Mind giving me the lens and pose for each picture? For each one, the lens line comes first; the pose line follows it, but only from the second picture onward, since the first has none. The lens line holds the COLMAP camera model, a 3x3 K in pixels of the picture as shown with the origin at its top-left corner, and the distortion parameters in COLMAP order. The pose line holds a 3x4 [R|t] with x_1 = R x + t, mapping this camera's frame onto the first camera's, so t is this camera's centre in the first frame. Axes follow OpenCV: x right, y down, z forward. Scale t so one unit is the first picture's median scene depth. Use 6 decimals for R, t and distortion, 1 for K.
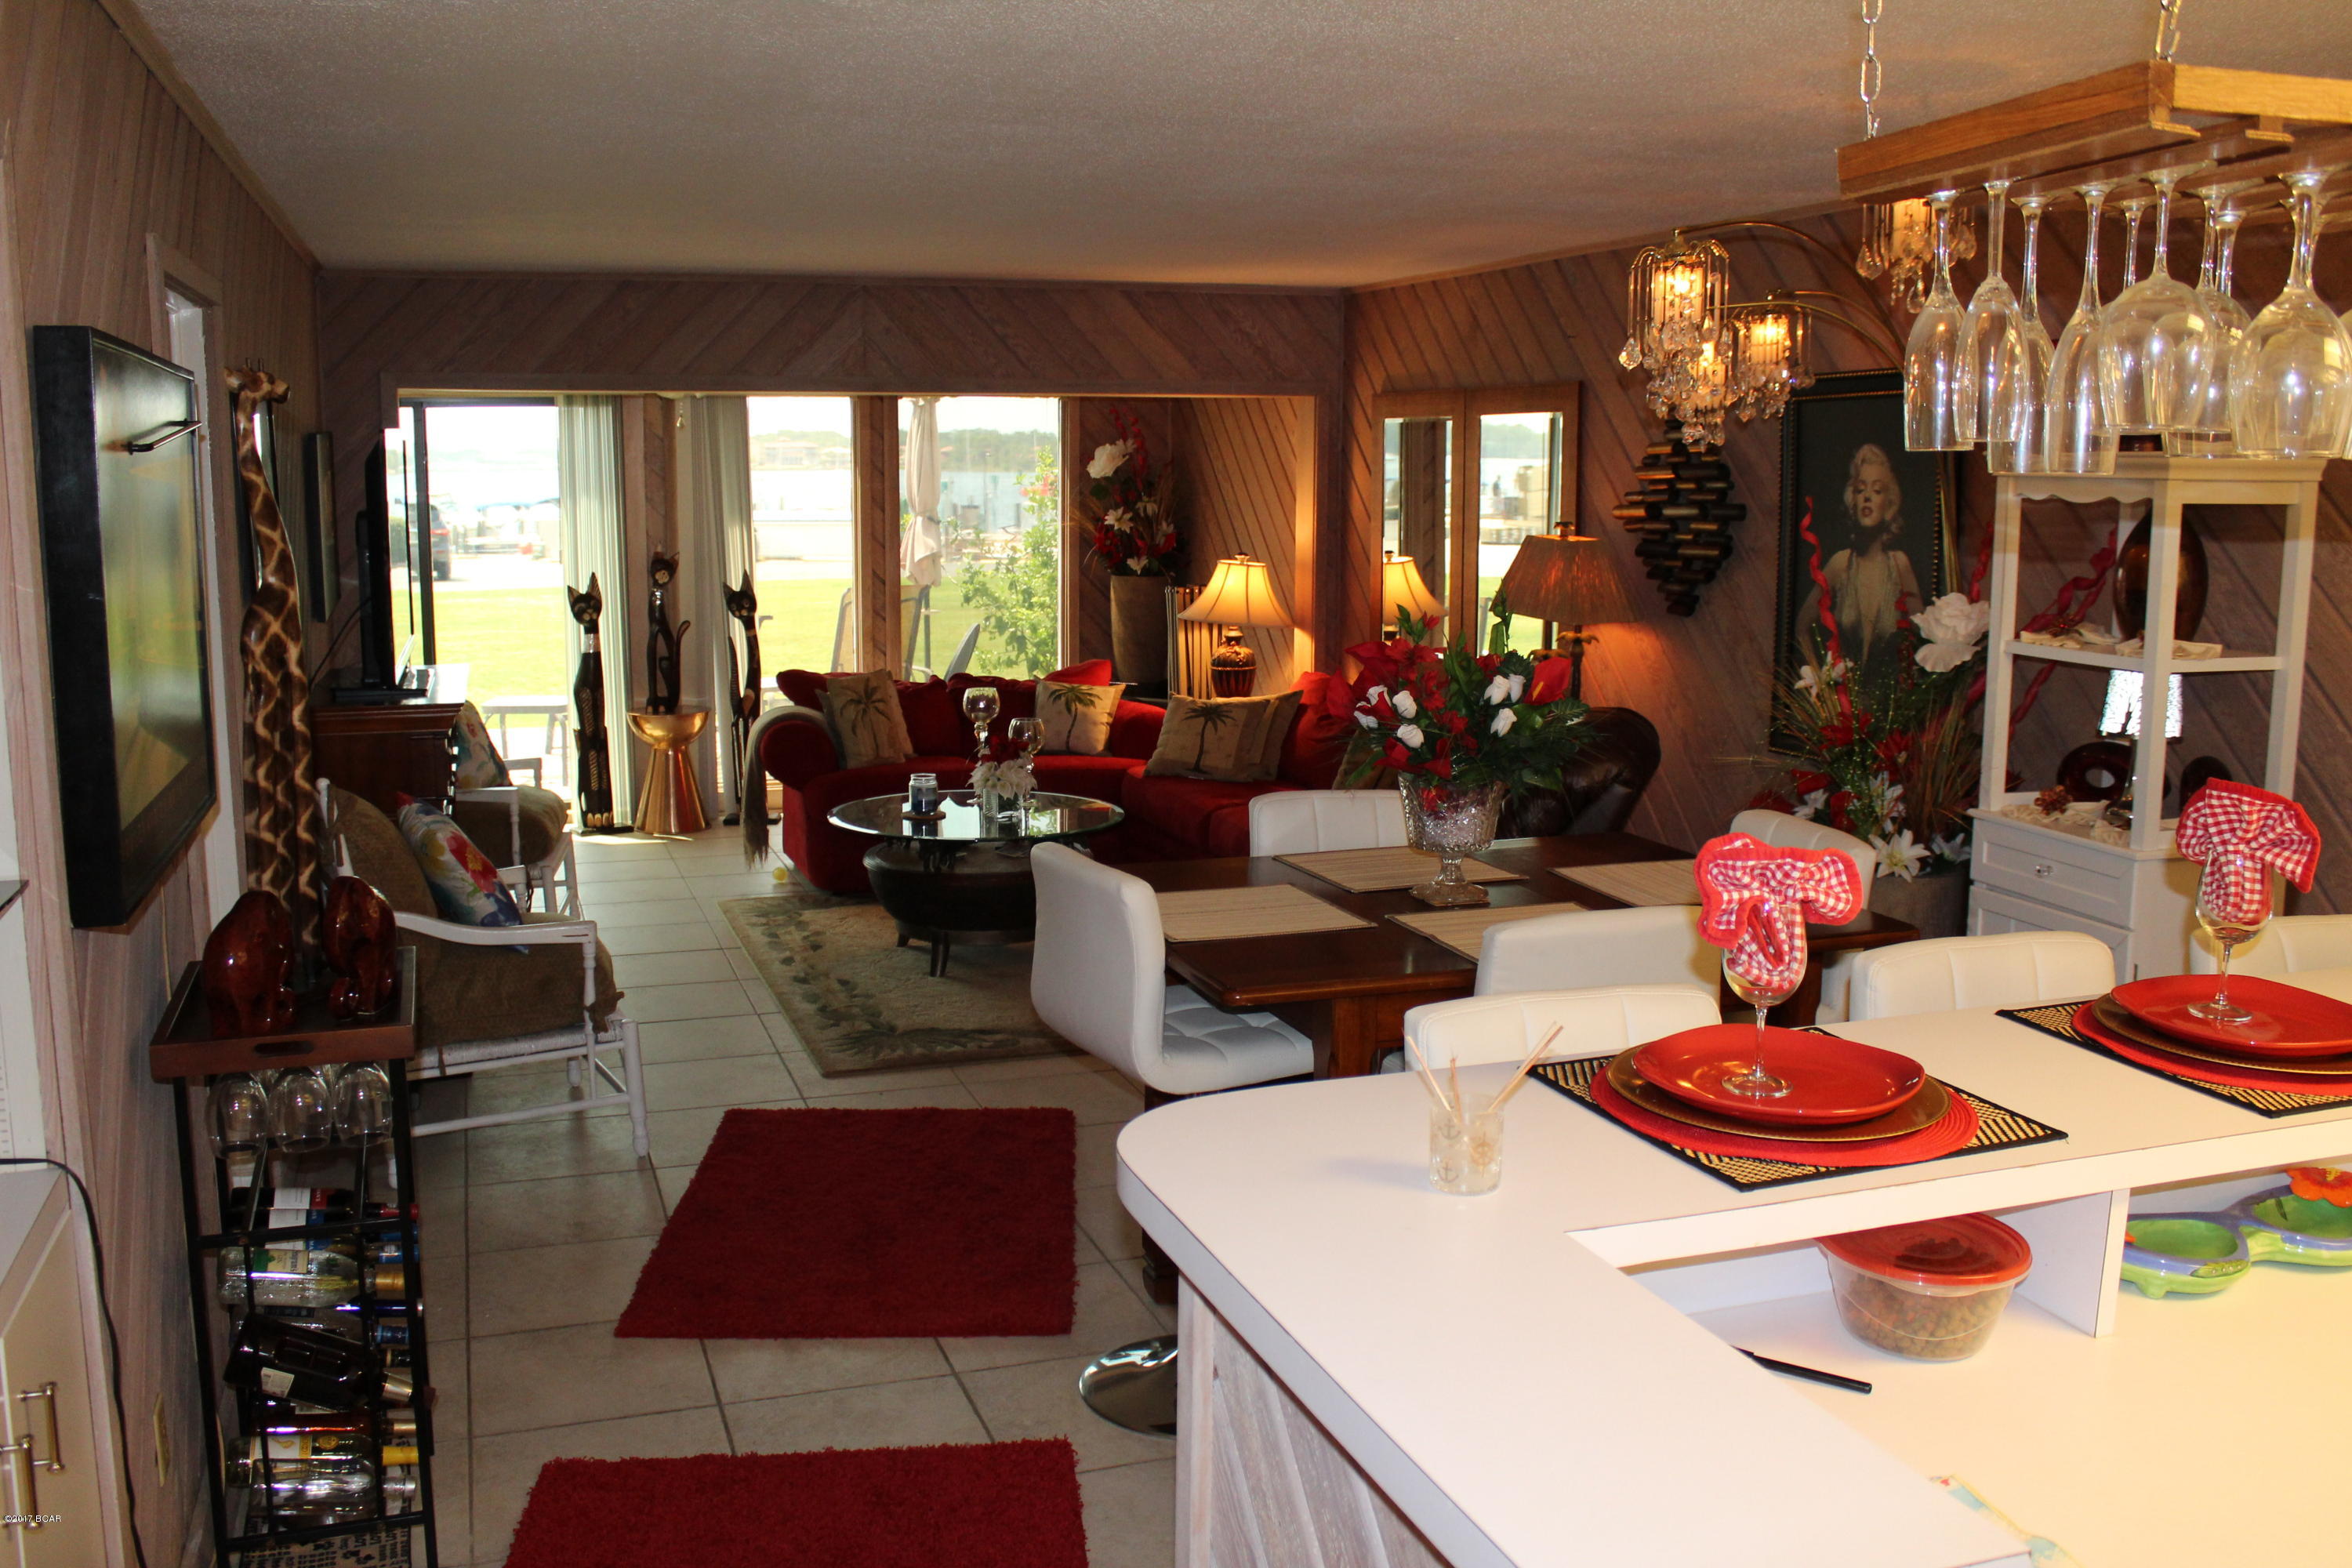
lens RADIAL K [[2030.6, 0, 1162.7], [0, 2030.6, 764.6], [0, 0, 1]] dist [-0.162186, 0.160119]
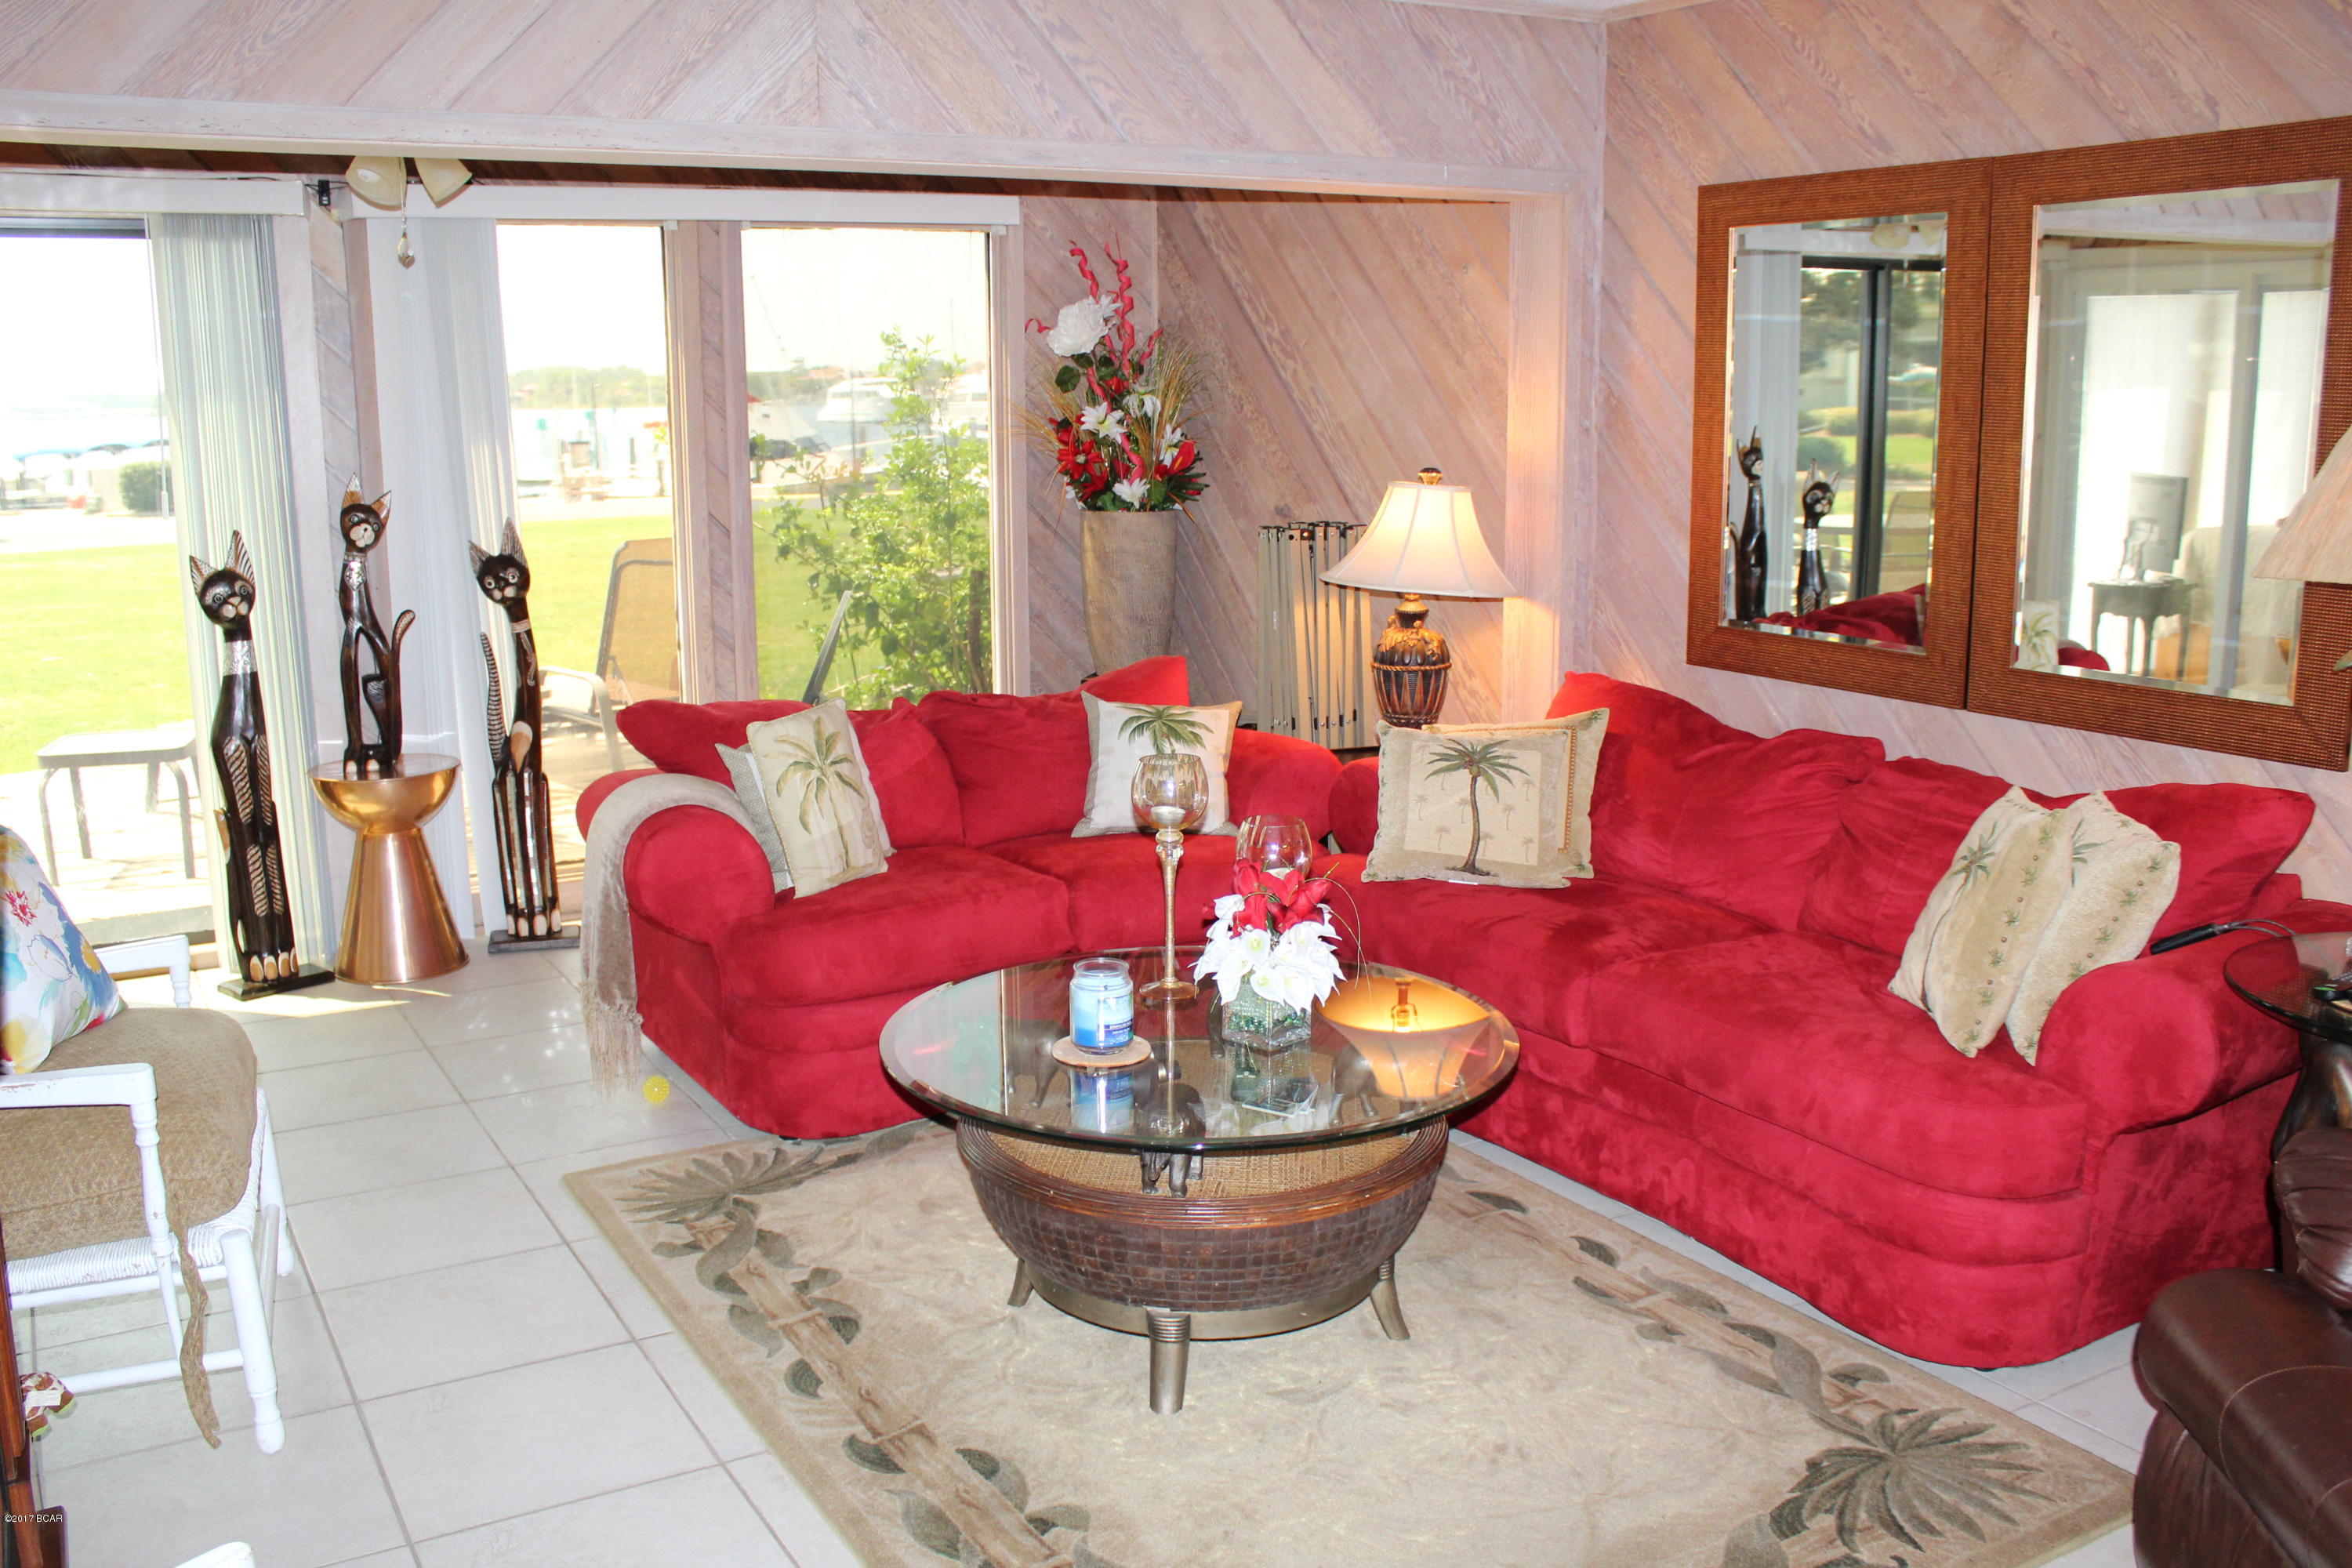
lens RADIAL K [[2032.9, 0, 1158.9], [0, 2032.9, 777.5], [0, 0, 1]] dist [-0.167752, 0.160660]
pose [[0.980857, -0.047812, 0.188766, -0.181045], [0.040004, 0.998188, 0.044959, -0.054248], [-0.190573, -0.036547, 0.980992, 0.532821]]
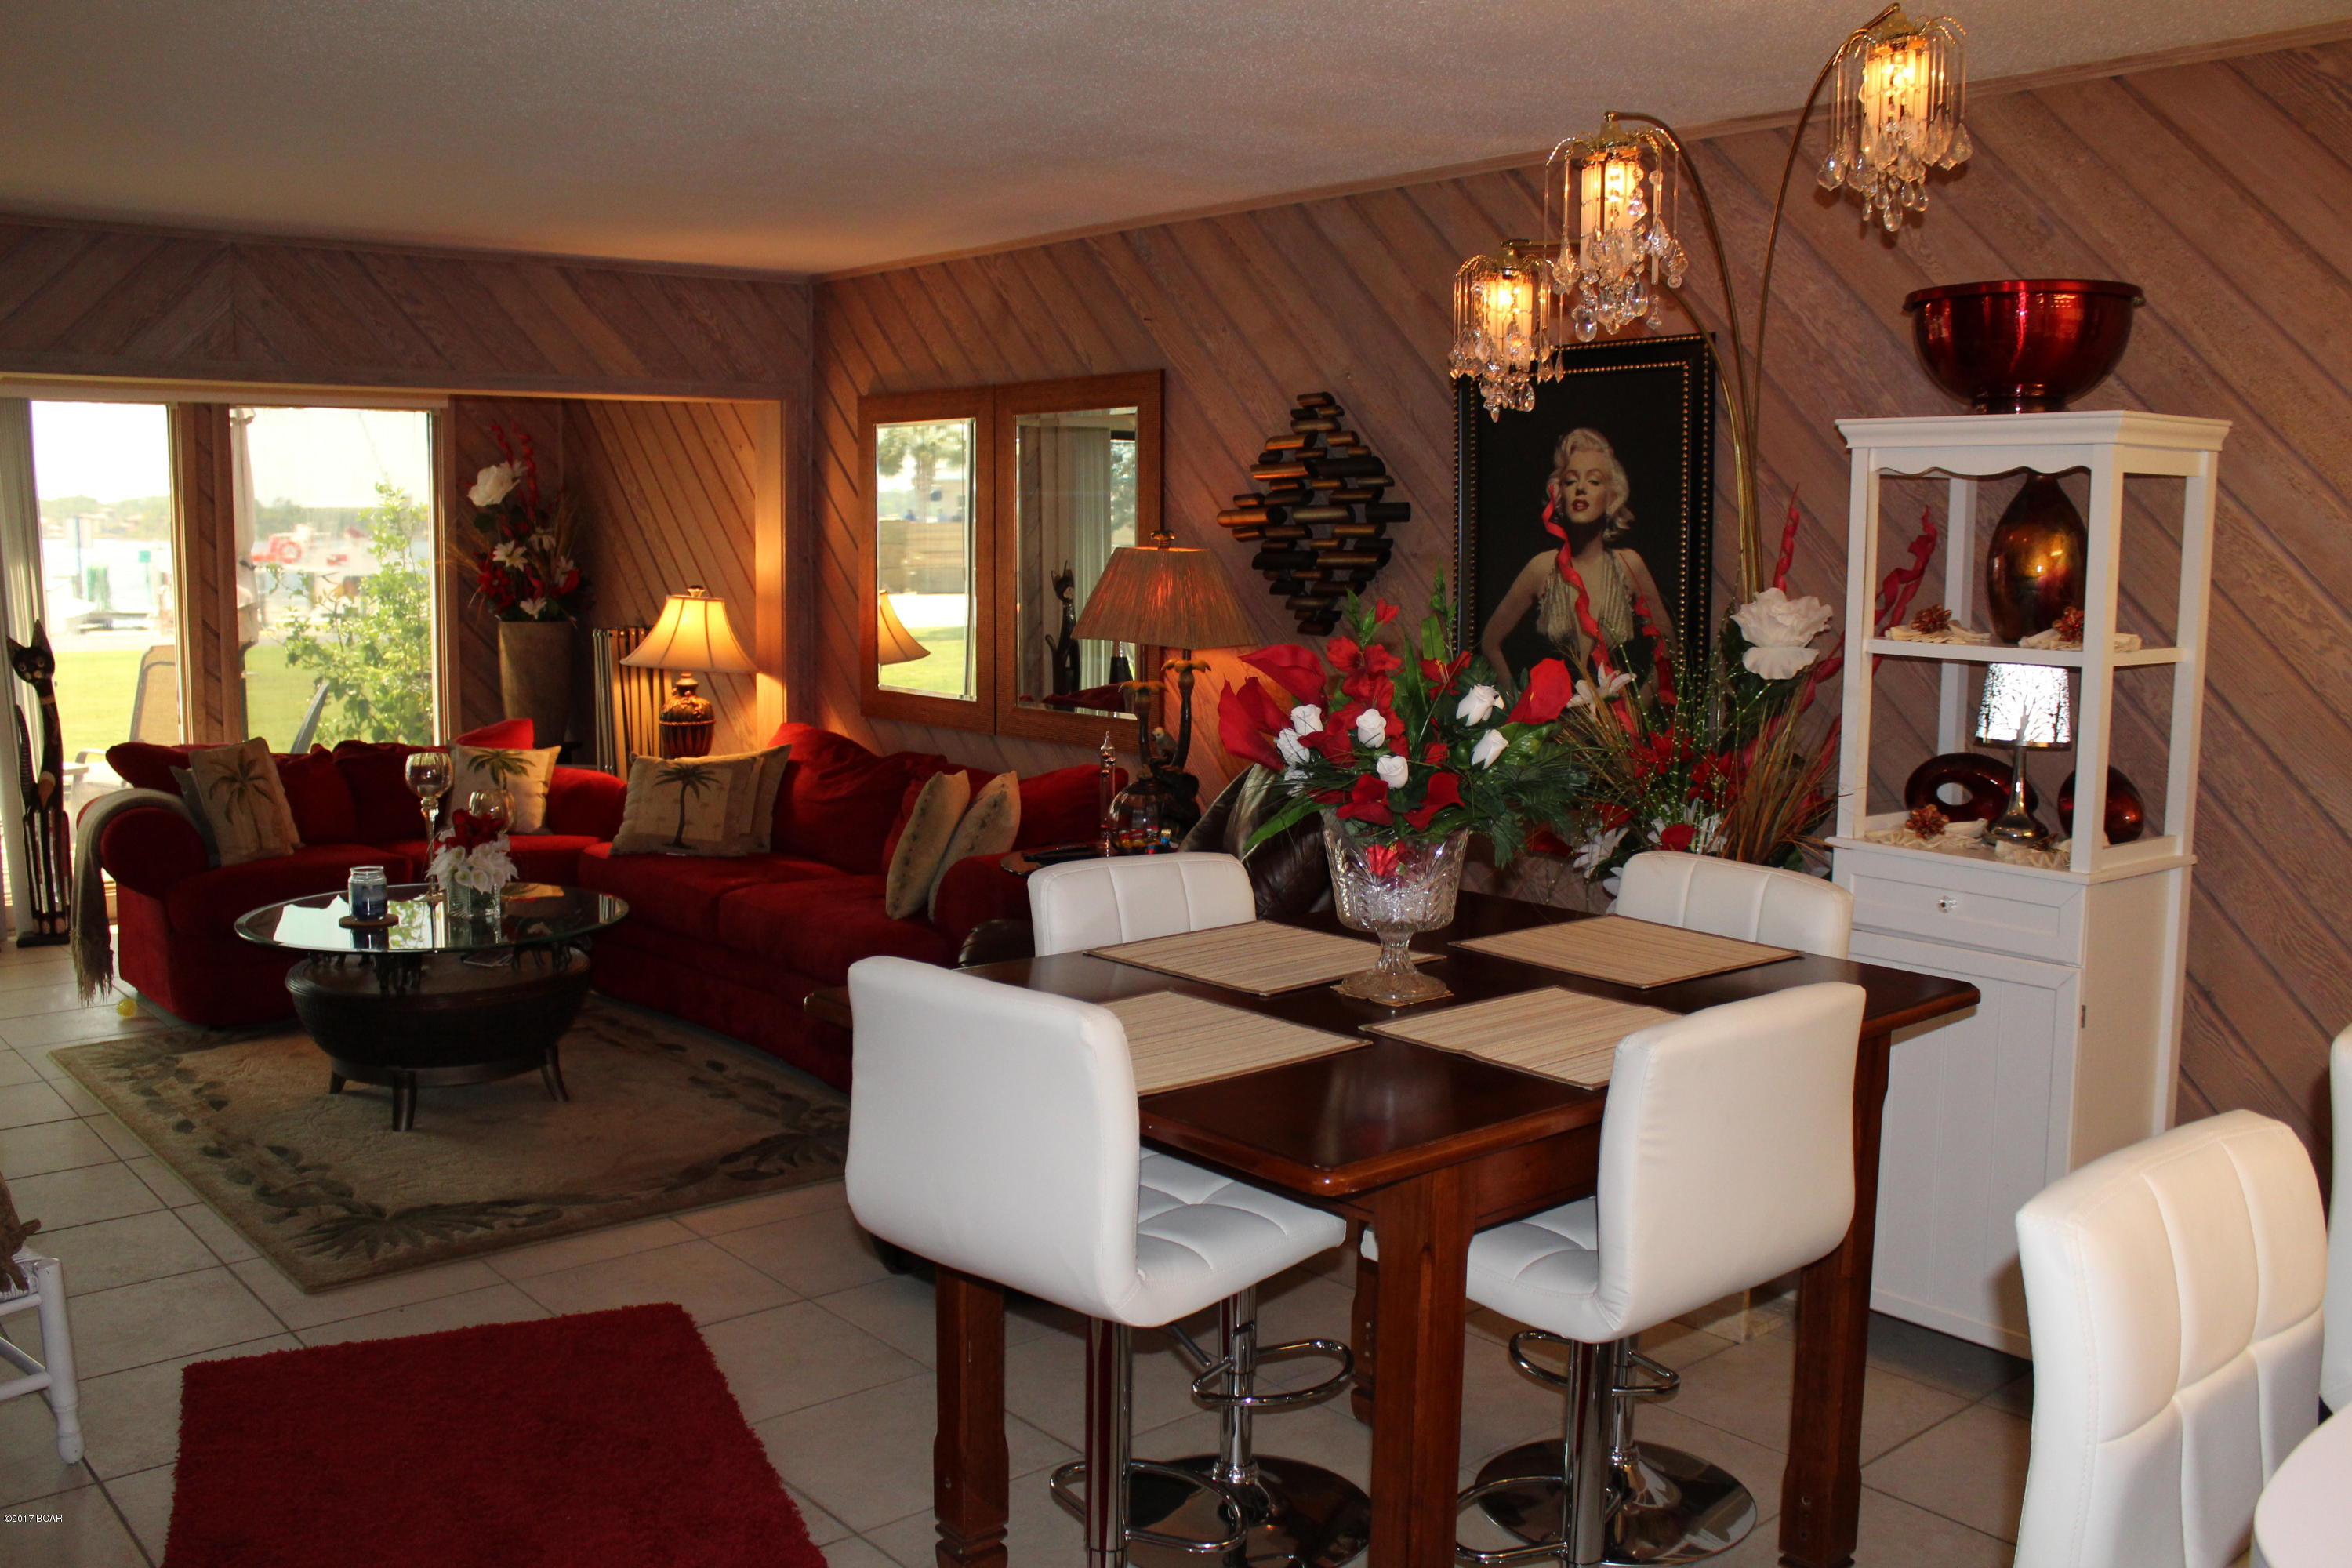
lens RADIAL K [[2031.8, 0, 1162.8], [0, 2031.8, 772.6], [0, 0, 1]] dist [-0.165056, 0.156596]
pose [[0.930929, -0.039615, 0.363045, -0.104537], [0.049632, 0.998600, -0.018300, -0.002291], [-0.361812, 0.035055, 0.931592, 0.182265]]
